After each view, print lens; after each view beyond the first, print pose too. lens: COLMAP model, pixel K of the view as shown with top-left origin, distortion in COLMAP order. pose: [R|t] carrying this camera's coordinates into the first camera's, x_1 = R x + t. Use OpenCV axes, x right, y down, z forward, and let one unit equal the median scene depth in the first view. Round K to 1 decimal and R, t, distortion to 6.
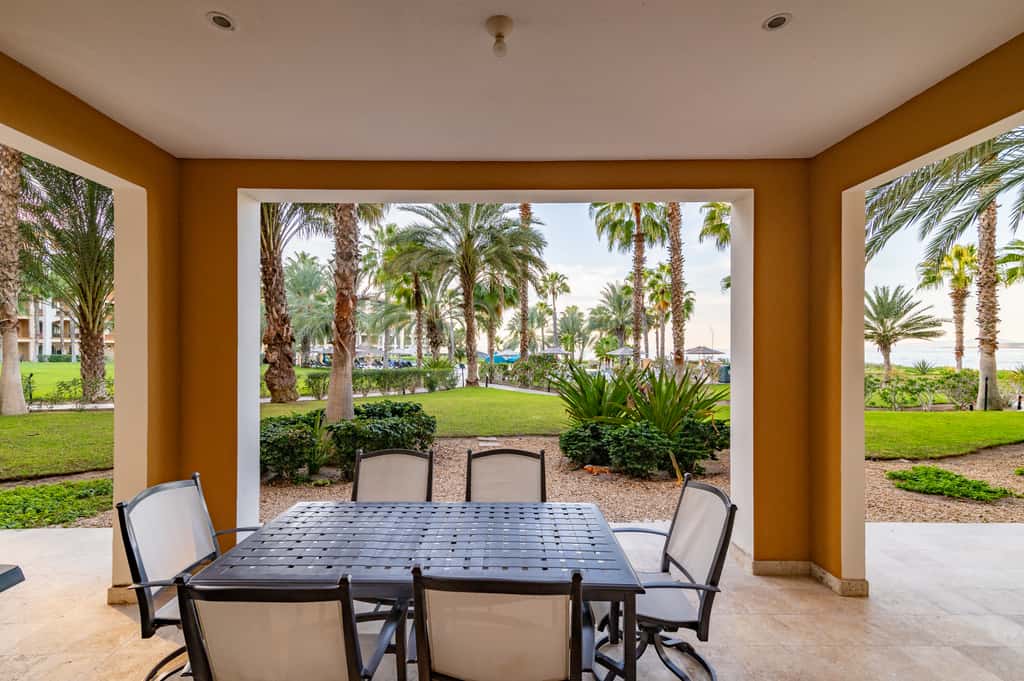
lens RADIAL K [[461.2, 0, 497.0], [0, 461.2, 348.1], [0, 0, 1]] dist [0.012270, -0.000117]
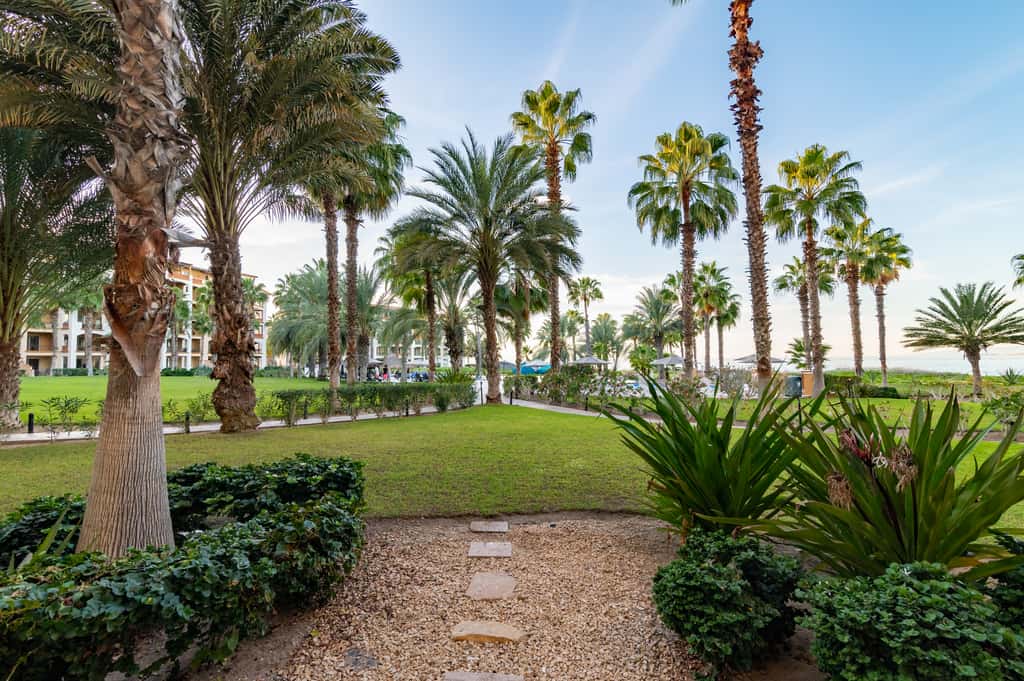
lens RADIAL K [[458.0, 0, 509.0], [0, 458.0, 340.5], [0, 0, 1]] dist [0.009455, 0.000192]
pose [[0.999160, -0.009100, -0.039960, 0.006260], [0.007517, 0.999188, -0.039584, 0.001454], [0.040288, 0.039251, 0.998417, 0.121131]]
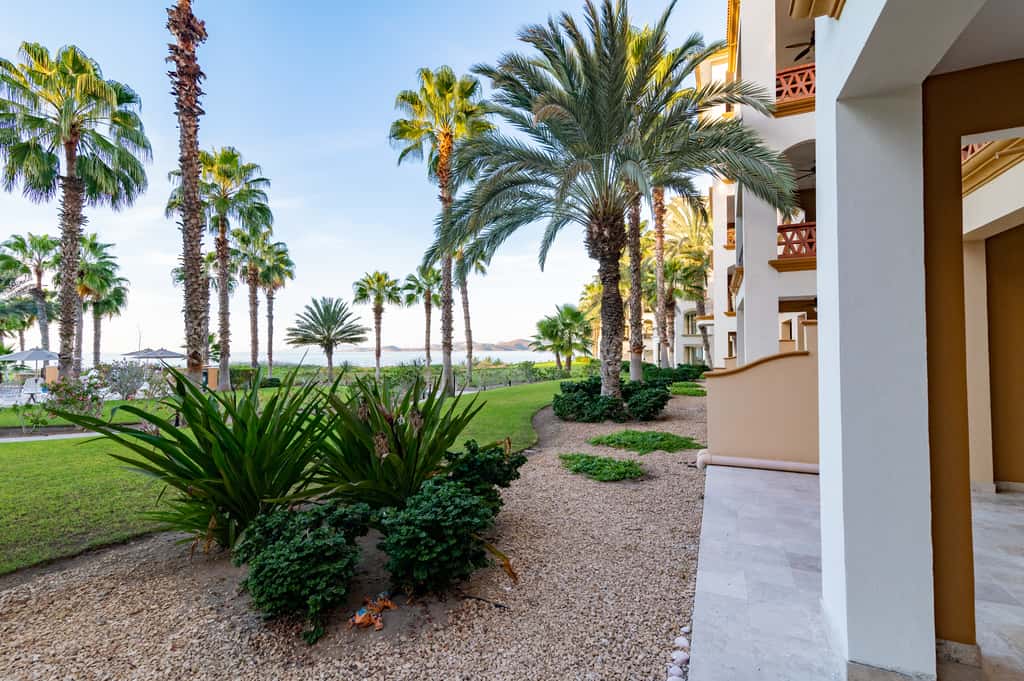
lens RADIAL K [[458.0, 0, 509.0], [0, 458.0, 340.5], [0, 0, 1]] dist [0.009455, 0.000192]
pose [[0.416601, 0.021488, 0.908835, -0.025837], [0.000559, 0.999714, -0.023893, 0.002191], [-0.909089, 0.010461, 0.416470, 0.130458]]
